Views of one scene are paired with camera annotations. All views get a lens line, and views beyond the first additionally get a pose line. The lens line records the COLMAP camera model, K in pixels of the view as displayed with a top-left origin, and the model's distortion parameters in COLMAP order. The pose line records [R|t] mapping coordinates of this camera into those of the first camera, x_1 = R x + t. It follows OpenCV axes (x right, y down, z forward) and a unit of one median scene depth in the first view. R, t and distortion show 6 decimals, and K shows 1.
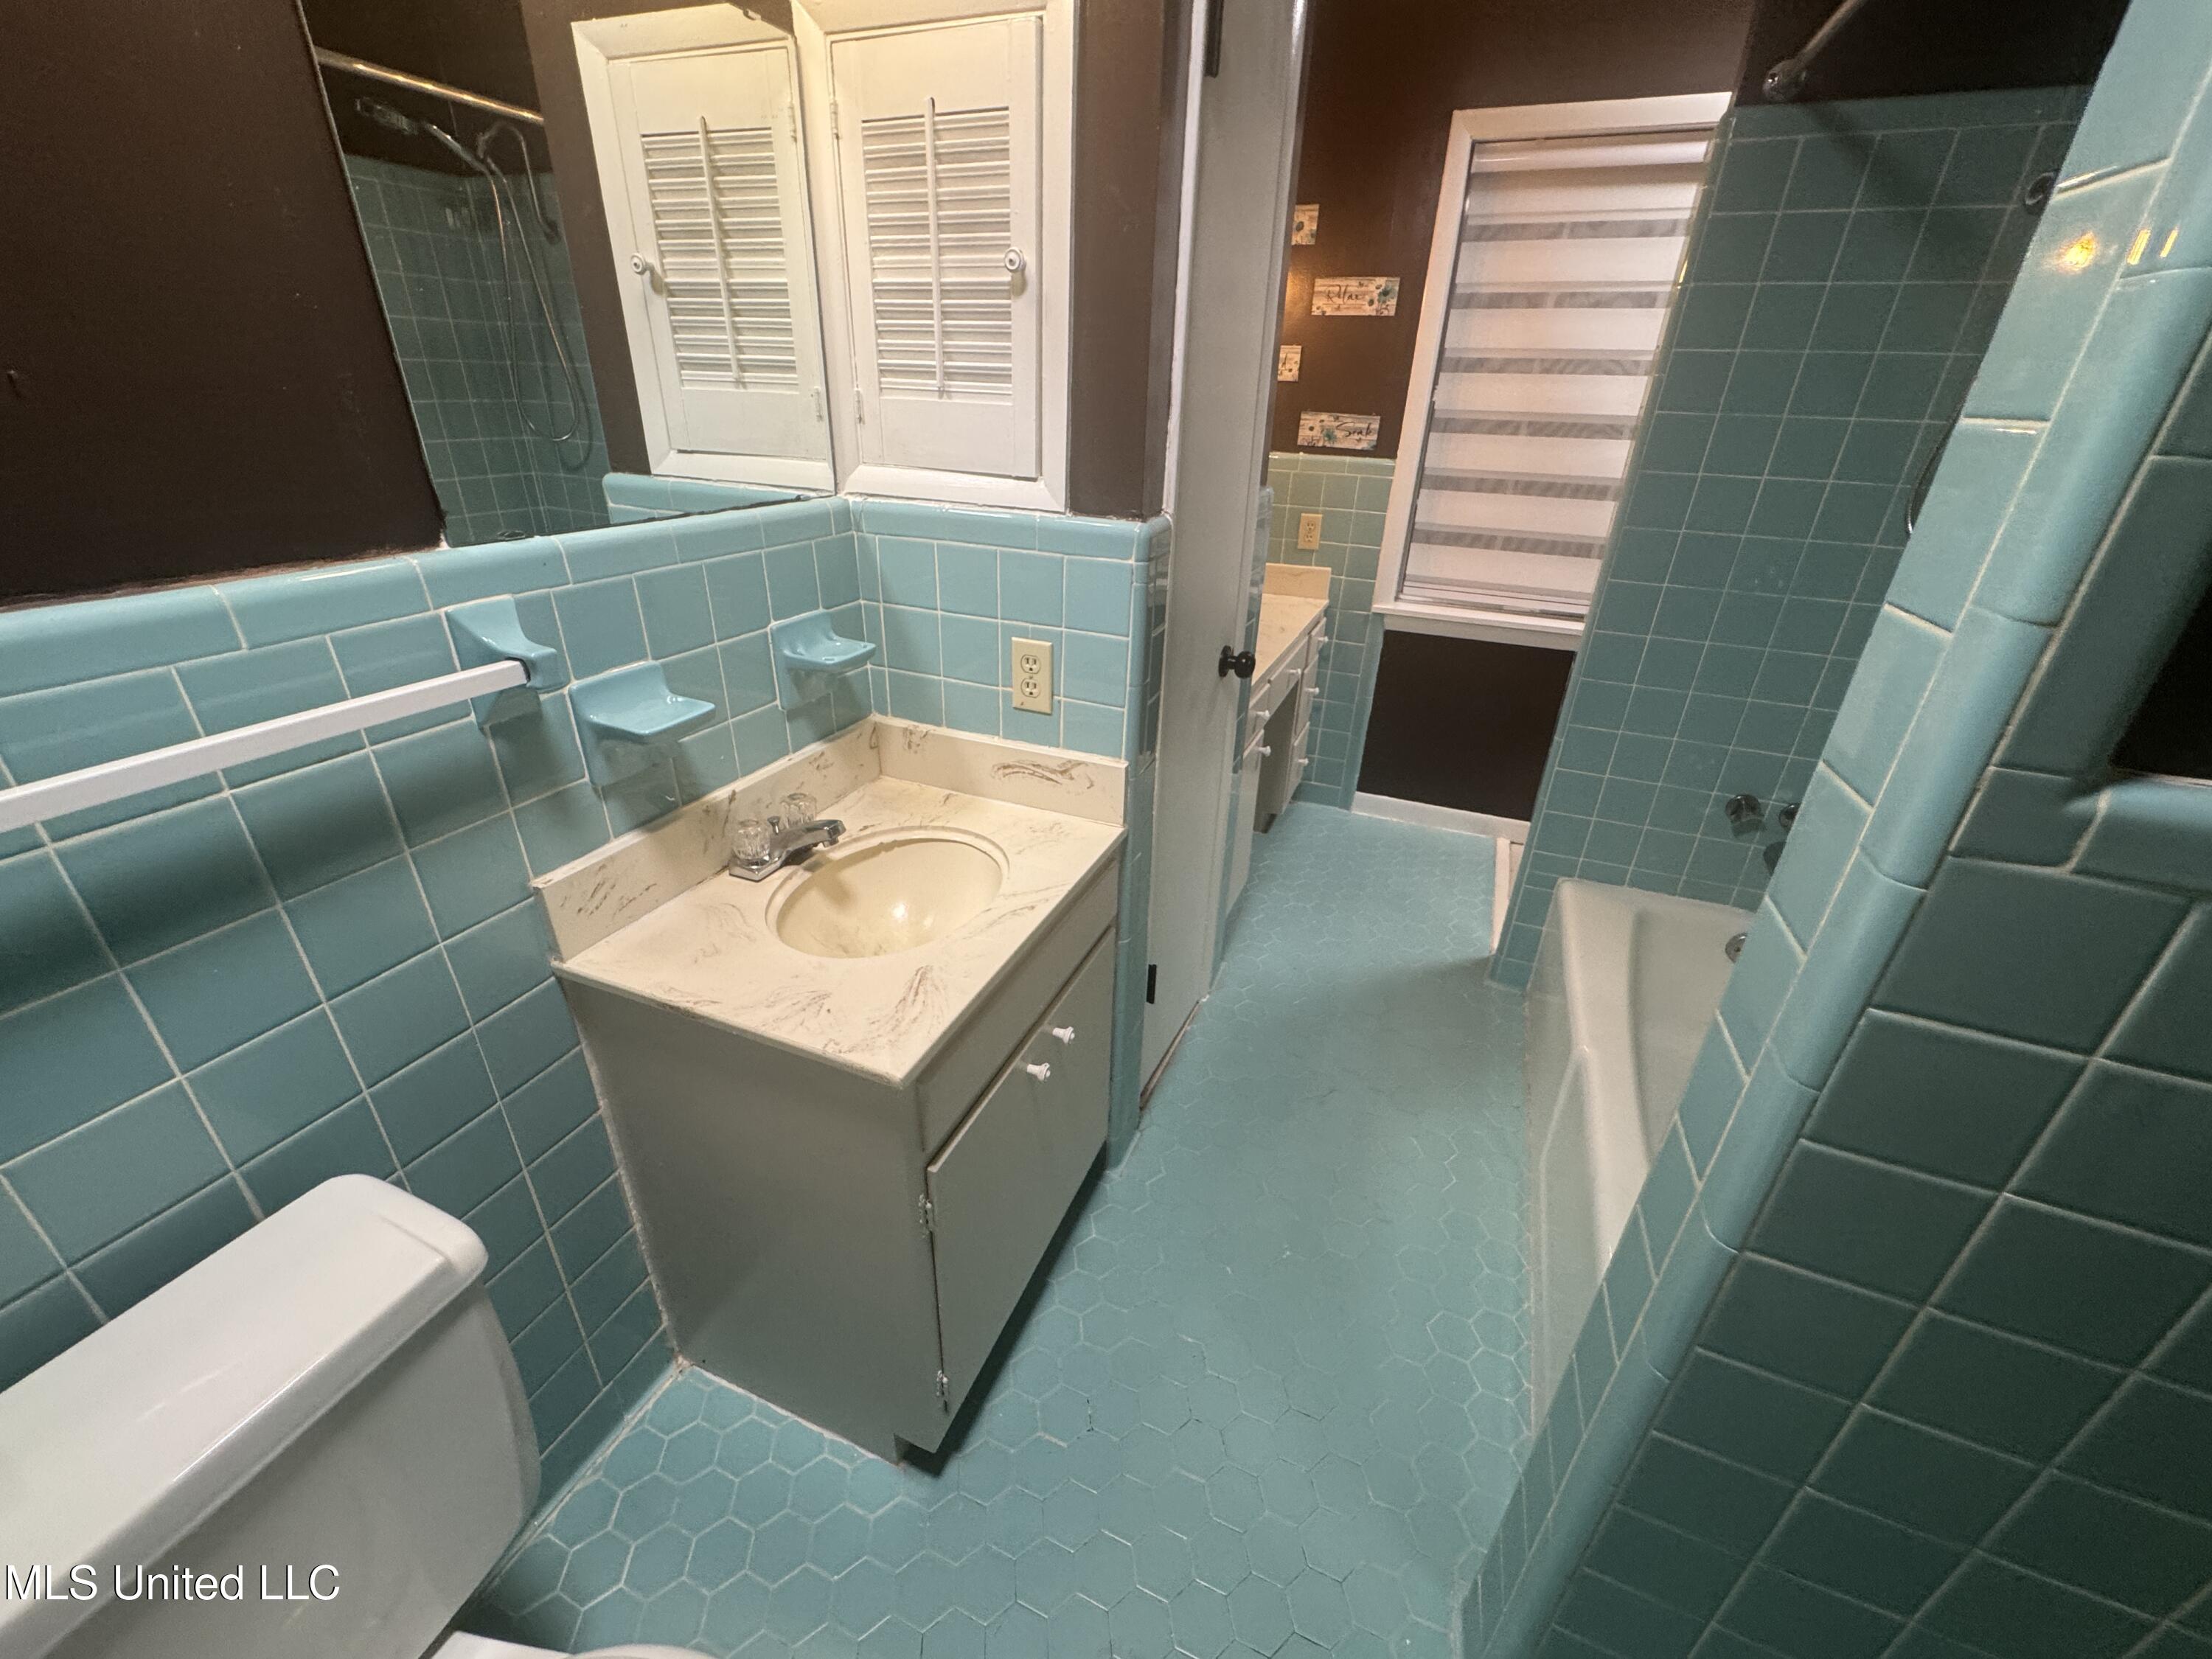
lens RADIAL K [[882.5, 0, 1103.0], [0, 882.5, 829.7], [0, 0, 1]] dist [-0.003477, -0.000220]
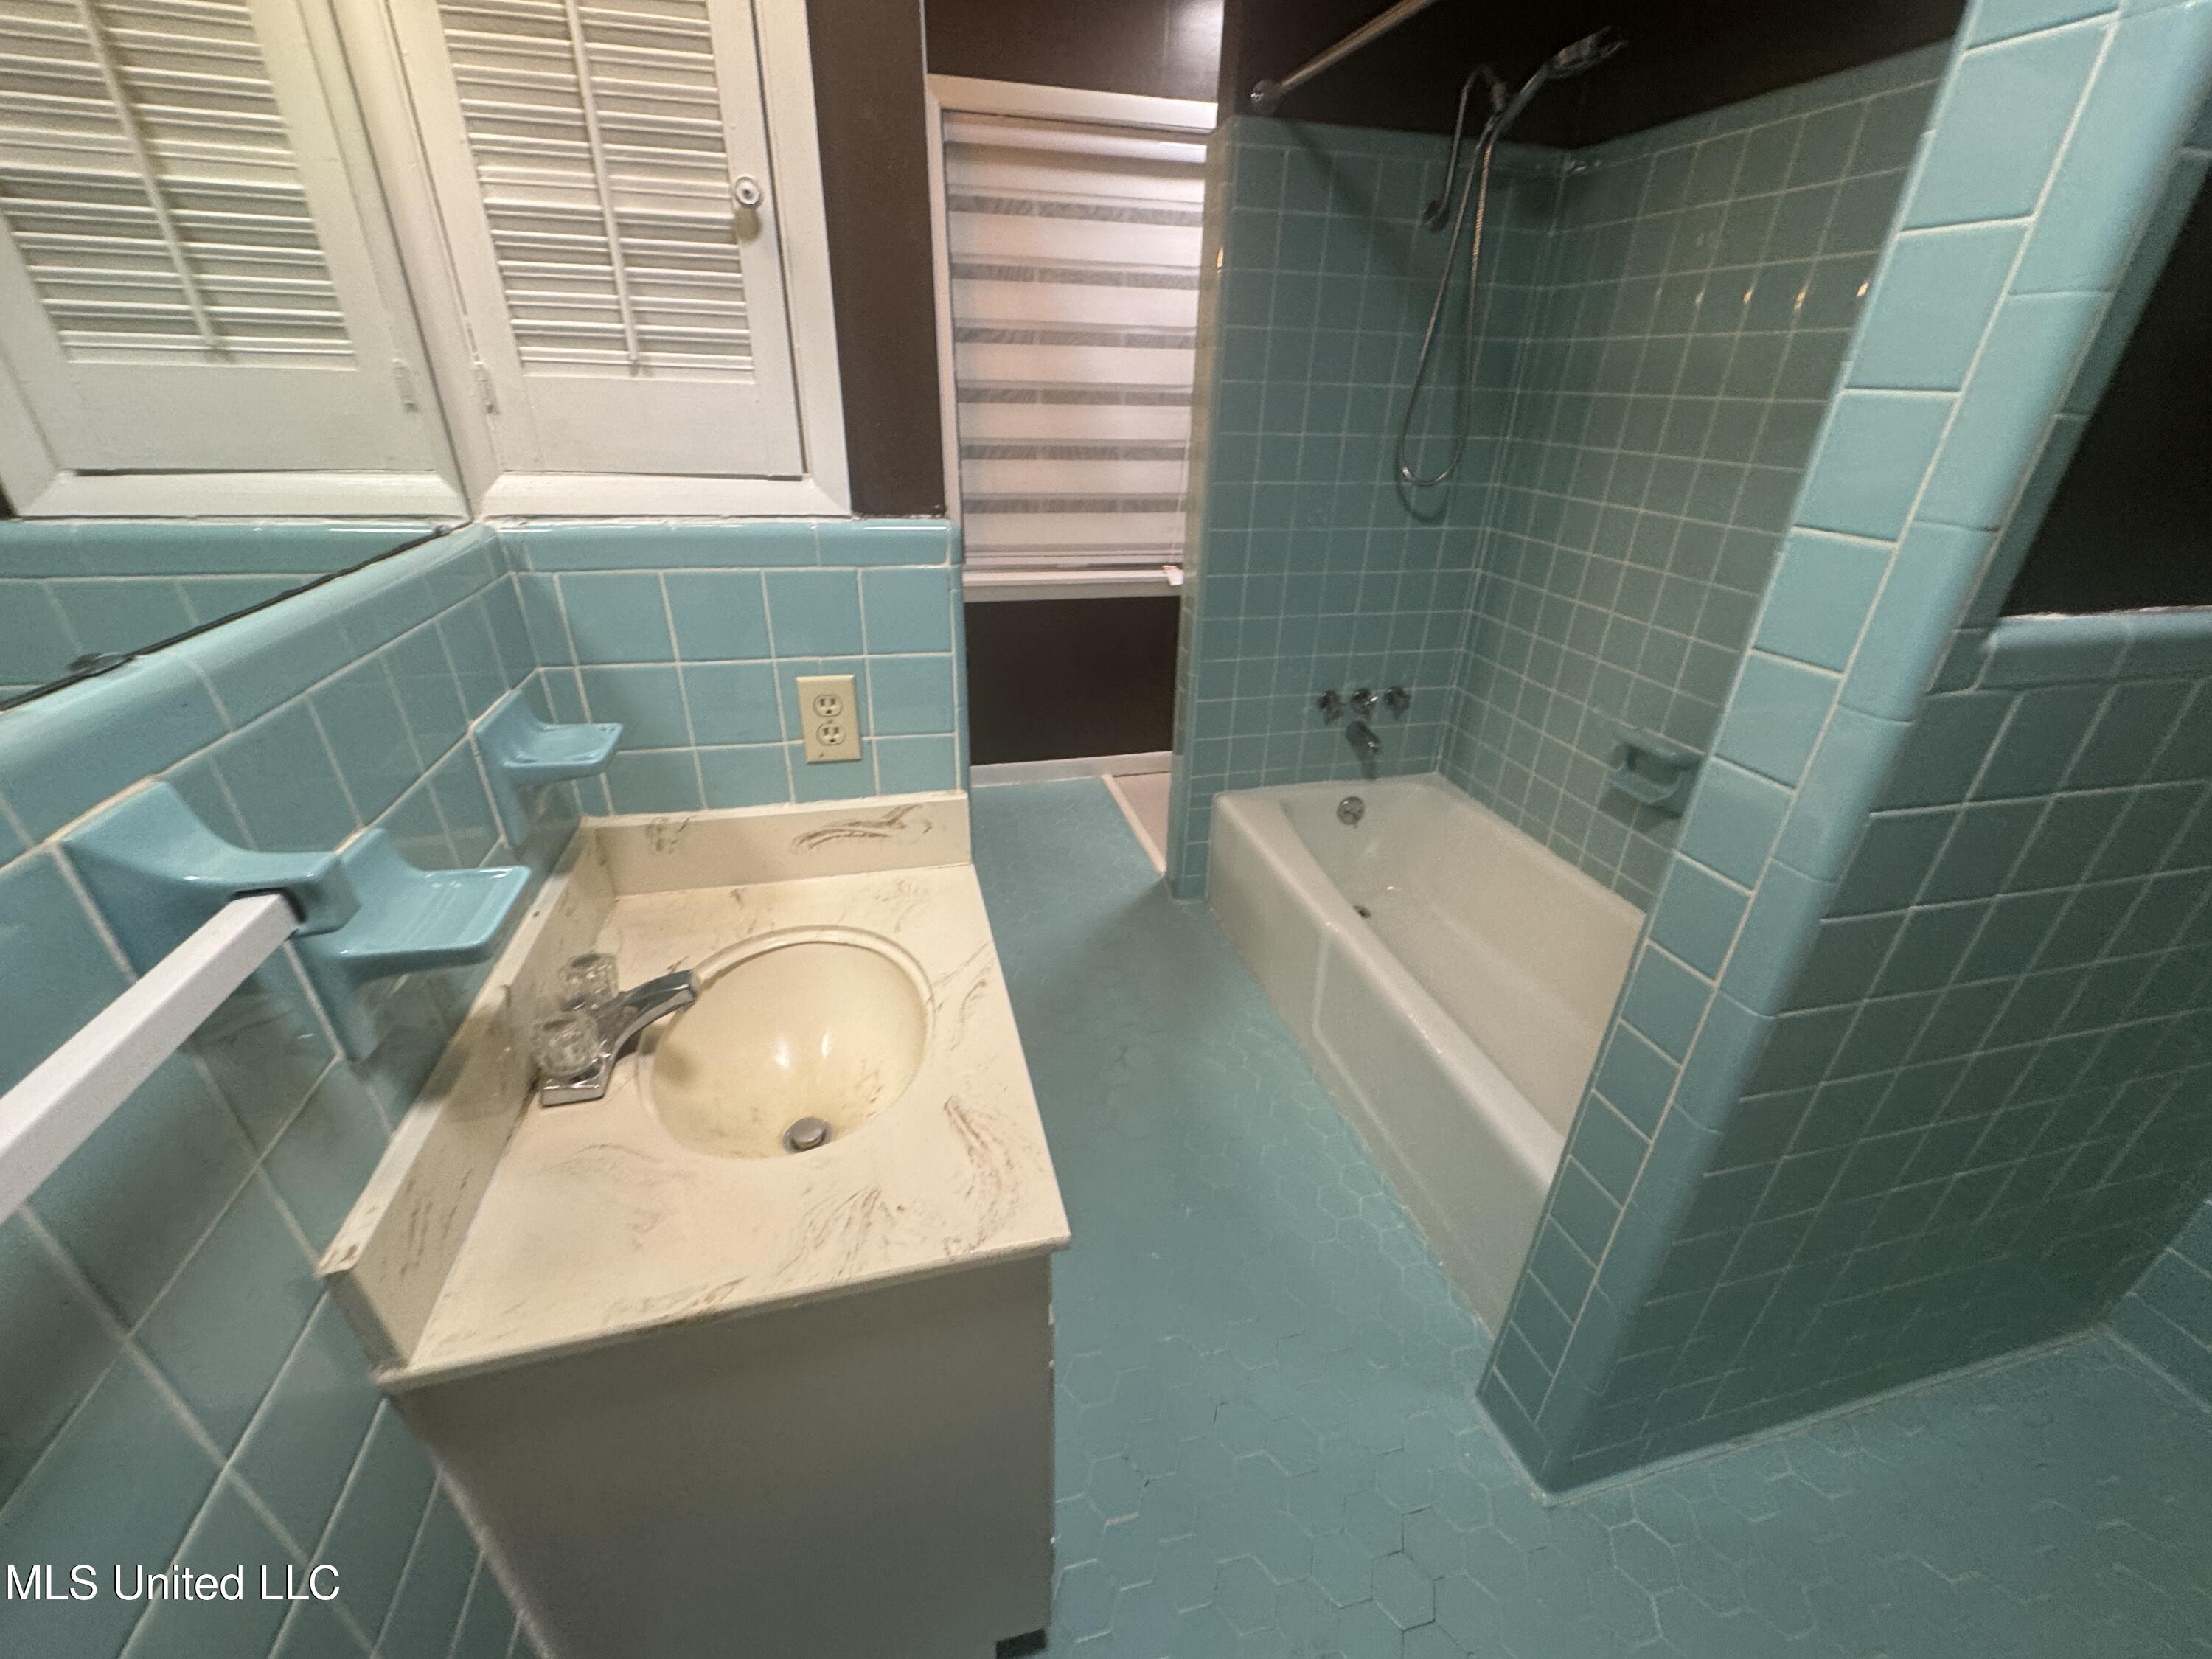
lens RADIAL K [[882.5, 0, 1102.0], [0, 882.5, 830.7], [0, 0, 1]] dist [-0.003477, -0.000220]
pose [[0.801944, -0.280606, 0.527396, -0.351615], [0.264945, 0.958308, 0.107008, -0.100250], [-0.535435, 0.053916, 0.842854, 0.191320]]
